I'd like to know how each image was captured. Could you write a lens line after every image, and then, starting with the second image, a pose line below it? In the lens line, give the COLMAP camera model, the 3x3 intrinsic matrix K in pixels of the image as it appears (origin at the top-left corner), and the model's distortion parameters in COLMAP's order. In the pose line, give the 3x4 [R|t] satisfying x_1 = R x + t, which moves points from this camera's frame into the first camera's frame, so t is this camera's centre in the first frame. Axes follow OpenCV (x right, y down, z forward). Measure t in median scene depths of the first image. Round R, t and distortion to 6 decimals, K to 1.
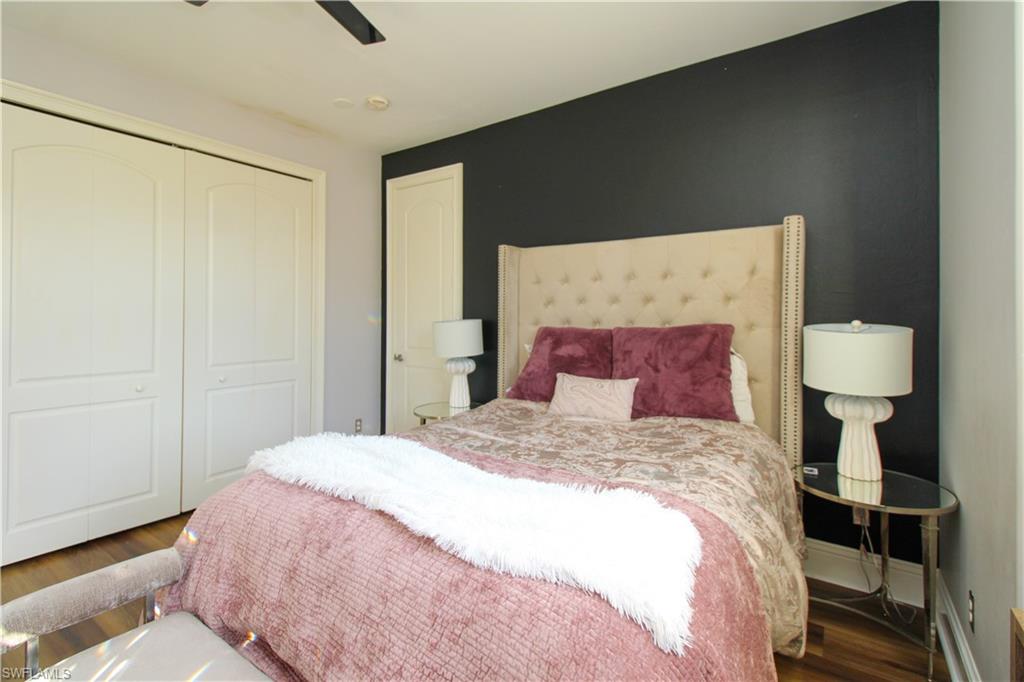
lens RADIAL K [[493.6, 0, 508.3], [0, 493.6, 320.1], [0, 0, 1]] dist [-0.000124, -0.012940]
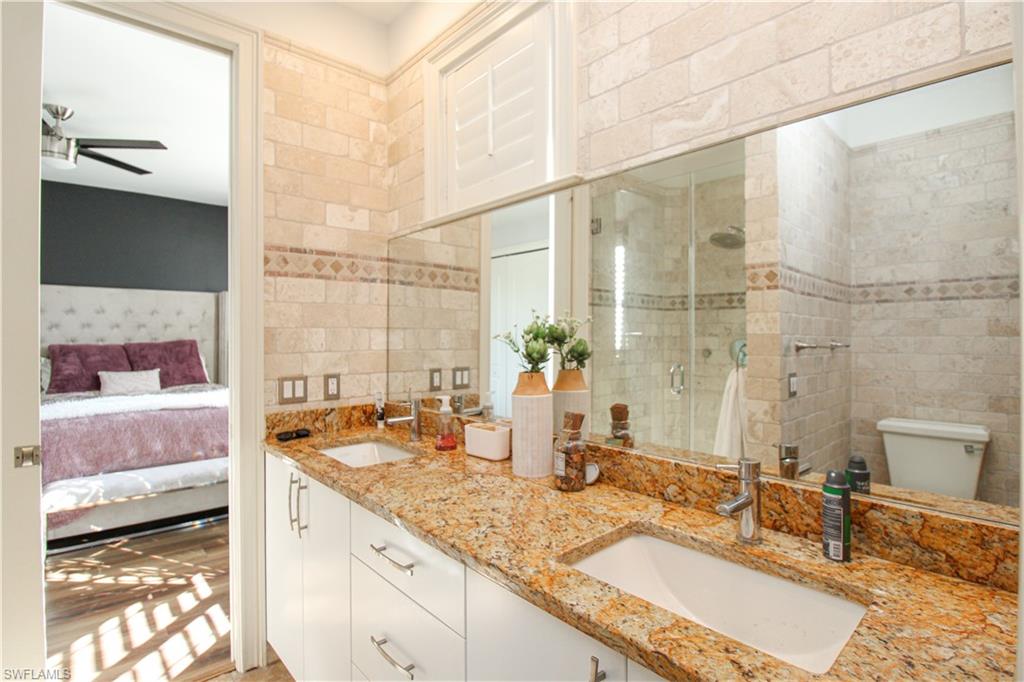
lens RADIAL K [[493.6, 0, 508.3], [0, 493.6, 320.1], [0, 0, 1]] dist [-0.000124, -0.012940]
pose [[0.224368, 0.022958, 0.974234, -1.184123], [0.015300, 0.999516, -0.027077, 0.002512], [-0.974384, 0.020981, 0.223908, -0.672575]]
